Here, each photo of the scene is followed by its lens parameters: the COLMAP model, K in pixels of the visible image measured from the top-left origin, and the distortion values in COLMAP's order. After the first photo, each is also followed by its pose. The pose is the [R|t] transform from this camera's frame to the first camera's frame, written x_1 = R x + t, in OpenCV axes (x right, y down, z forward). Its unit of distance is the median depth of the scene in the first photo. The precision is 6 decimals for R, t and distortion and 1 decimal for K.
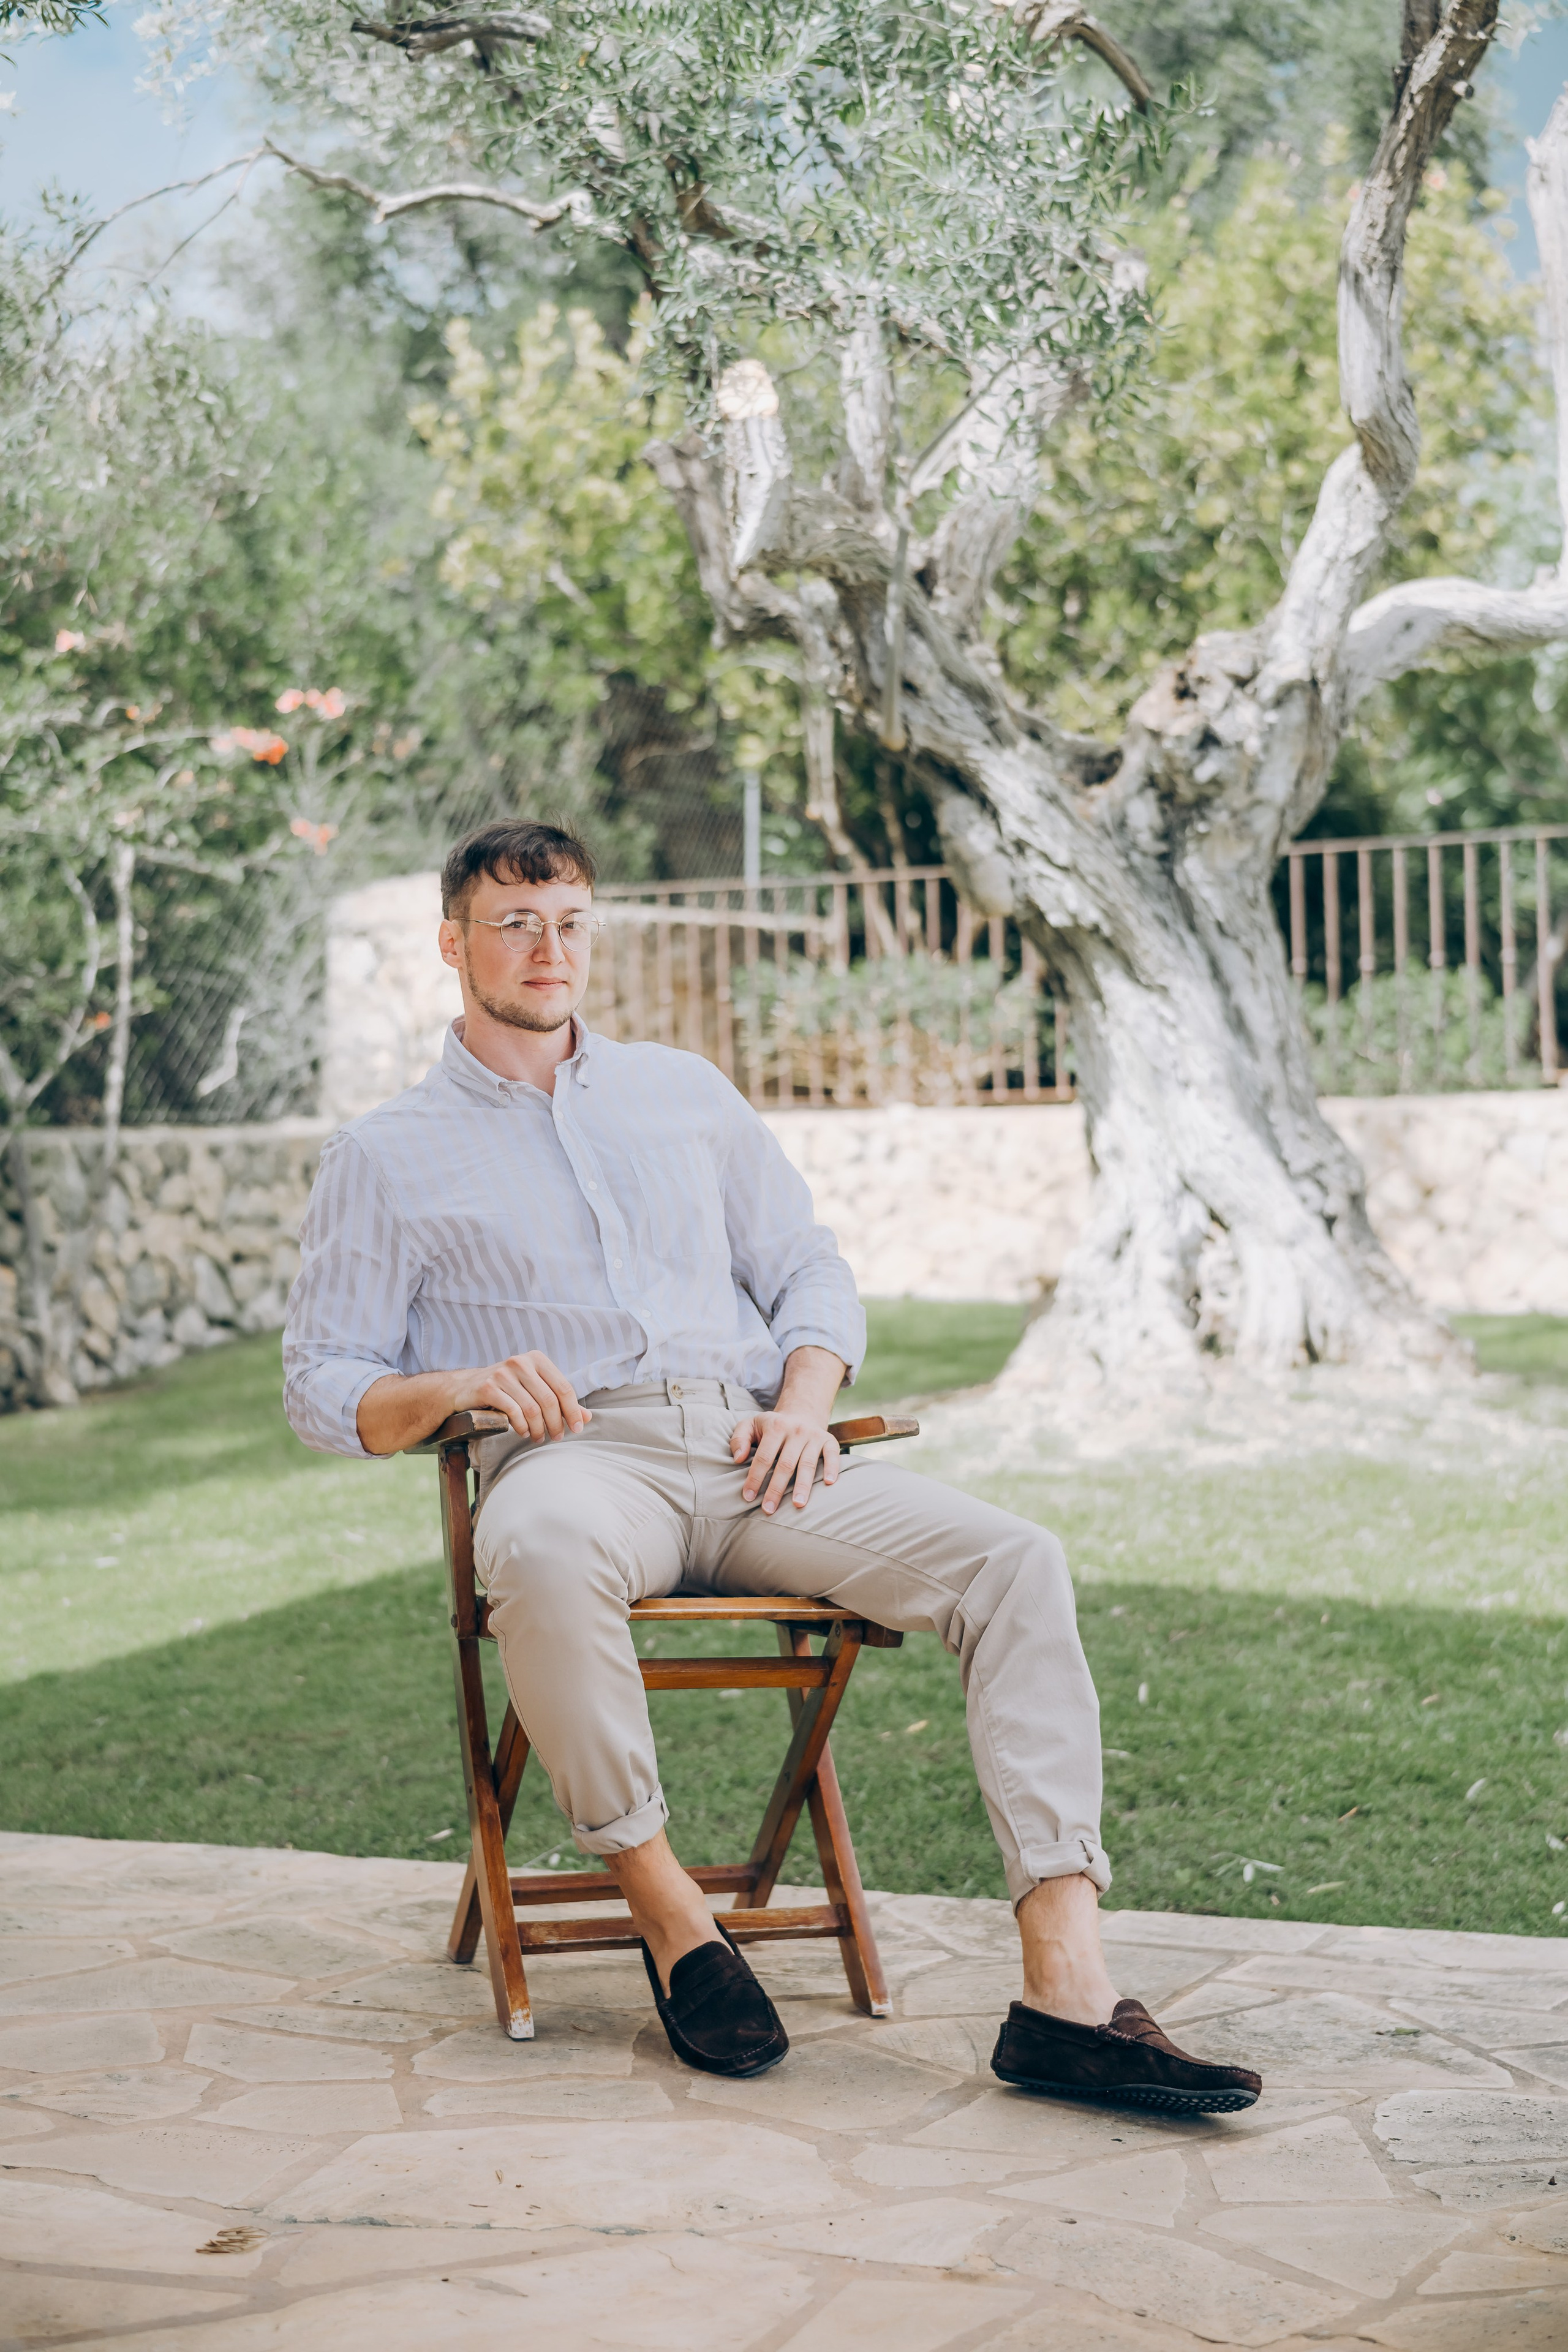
lens RADIAL K [[3352.8, 0, 836.6], [0, 3352.8, 1112.8], [0, 0, 1]] dist [0.032031, 0.000000]
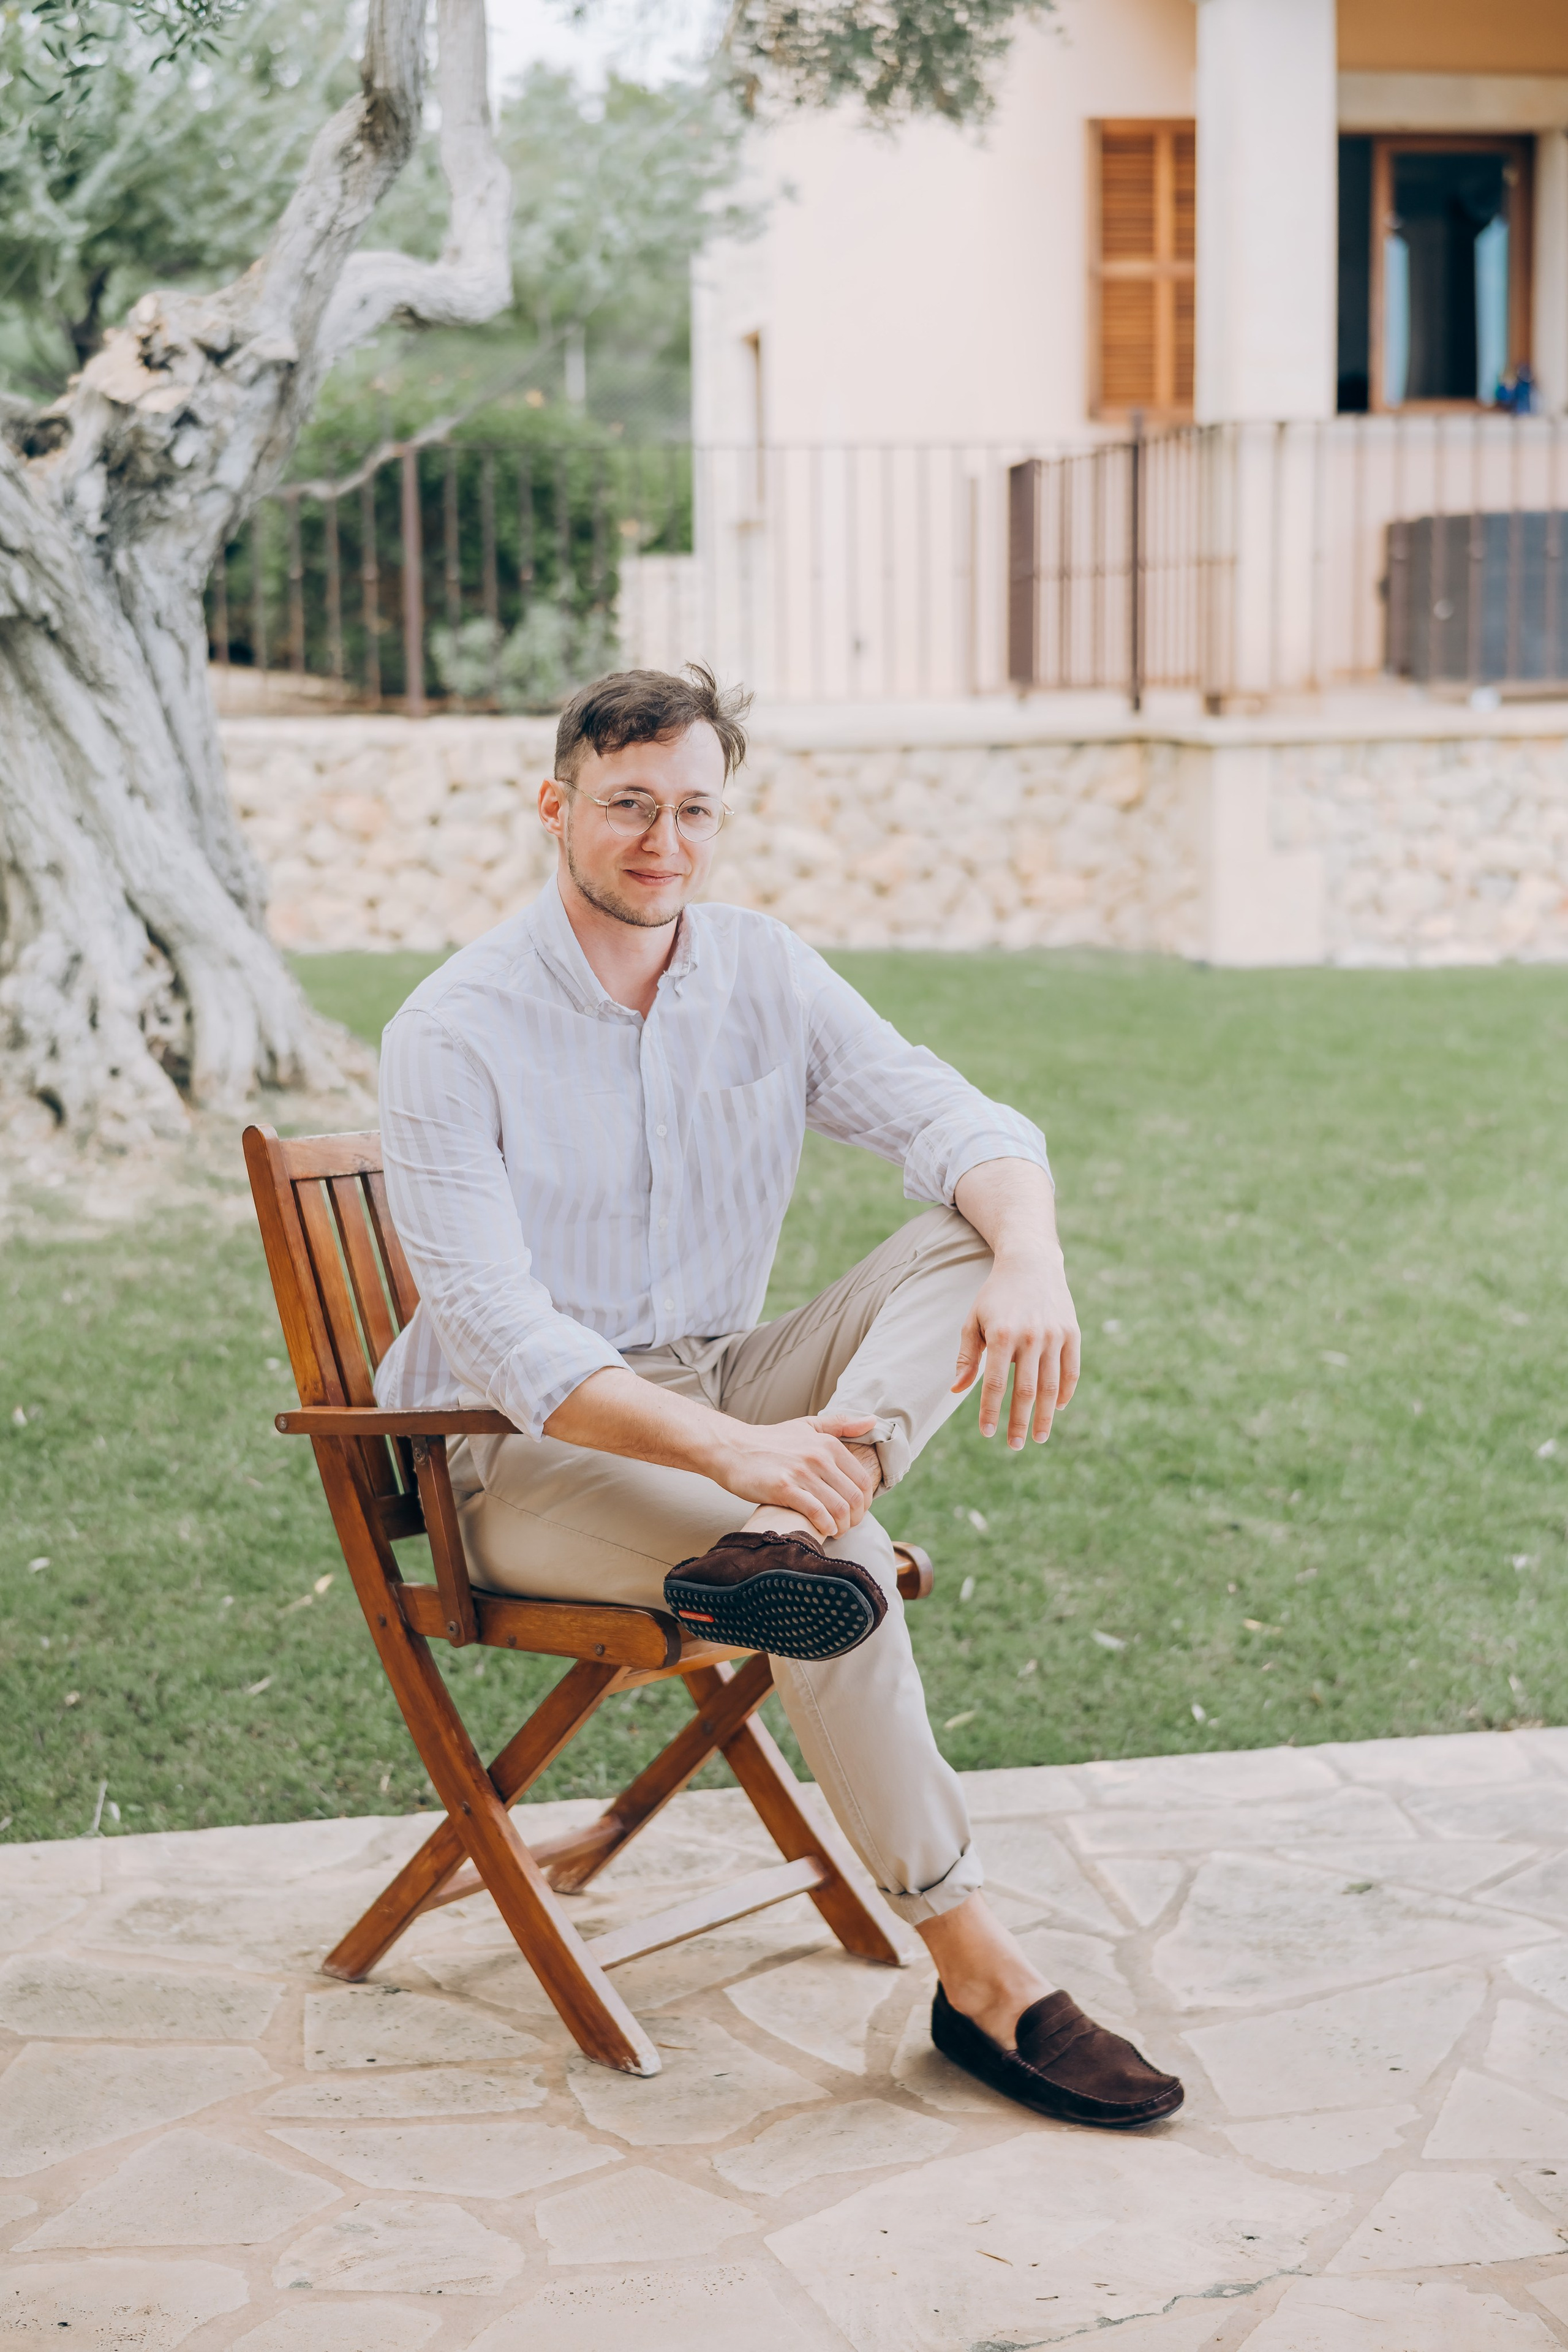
lens RADIAL K [[3352.8, 0, 928.1], [0, 3352.8, 1187.2], [0, 0, 1]] dist [0.032031, 0.000000]
pose [[0.825120, -0.062778, 0.561459, -0.243525], [-0.022954, 0.989261, 0.144345, -0.040455], [-0.564492, -0.131990, 0.814818, 0.114901]]
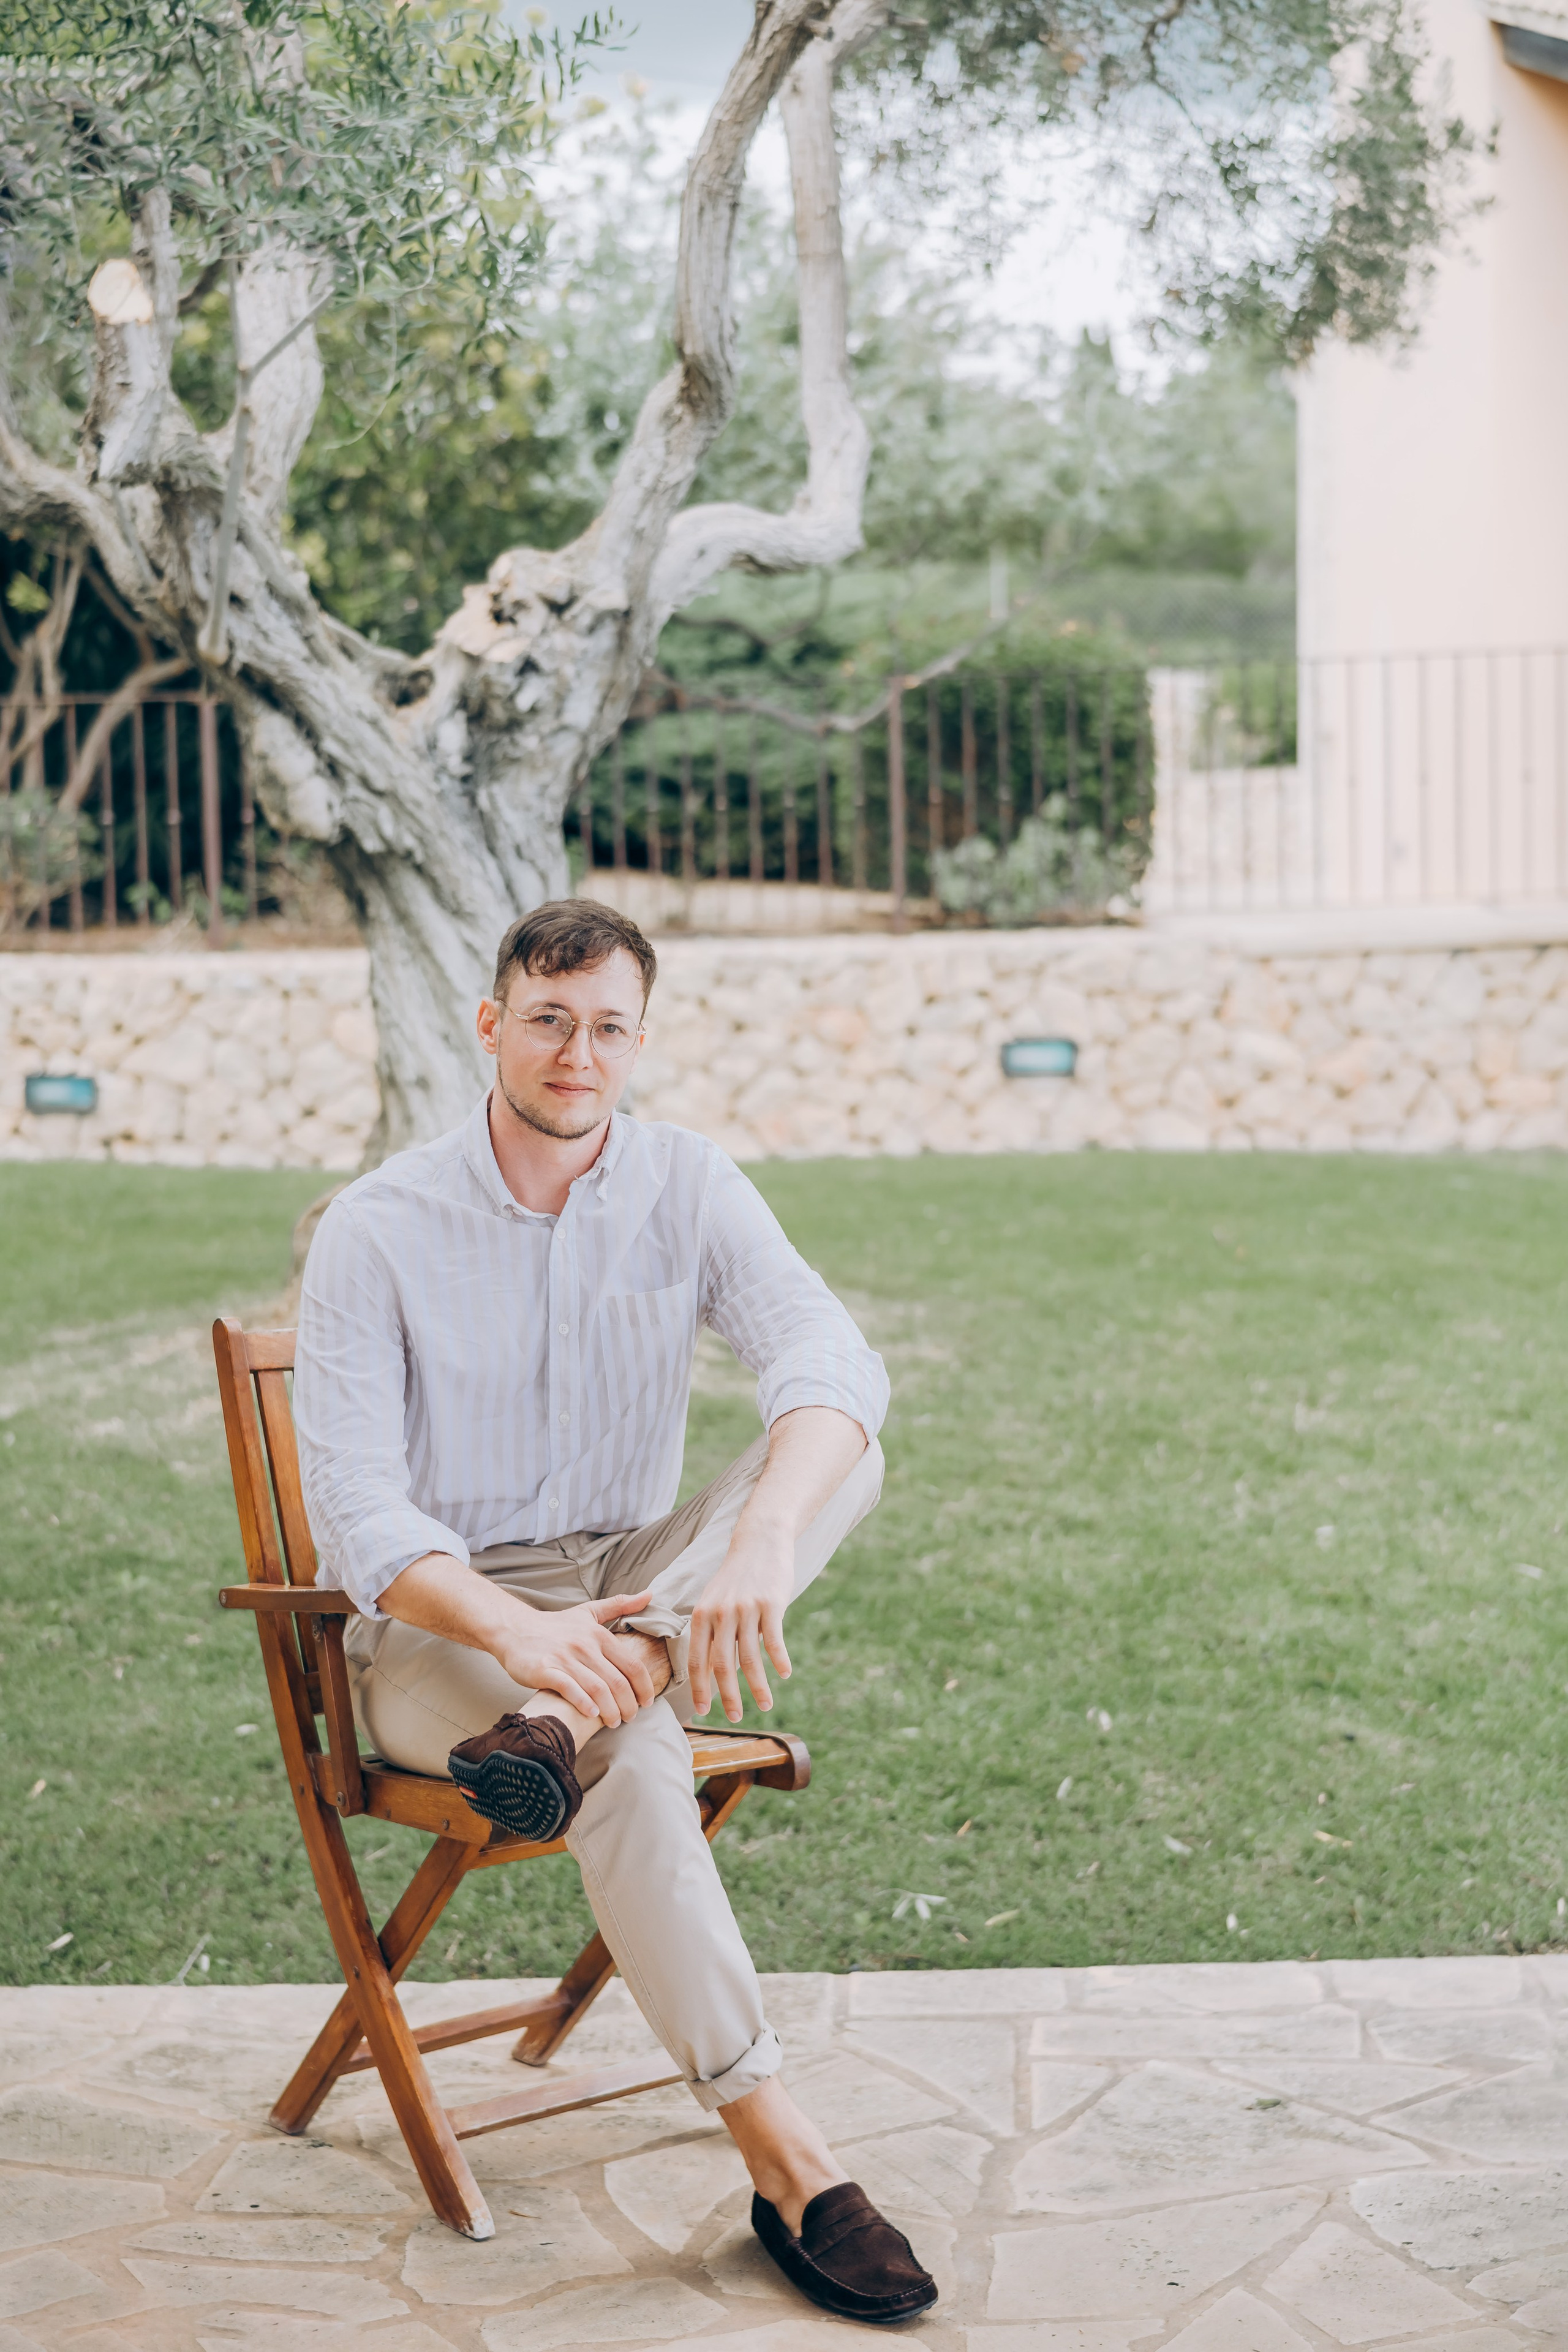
lens RADIAL K [[3352.8, 0, 903.4], [0, 3352.8, 1117.0], [0, 0, 1]] dist [0.032031, 0.000000]
pose [[0.933718, -0.022909, 0.357277, -0.137967], [-0.000915, 0.997795, 0.066372, -0.044129], [-0.358009, -0.062300, 0.931637, 0.038738]]
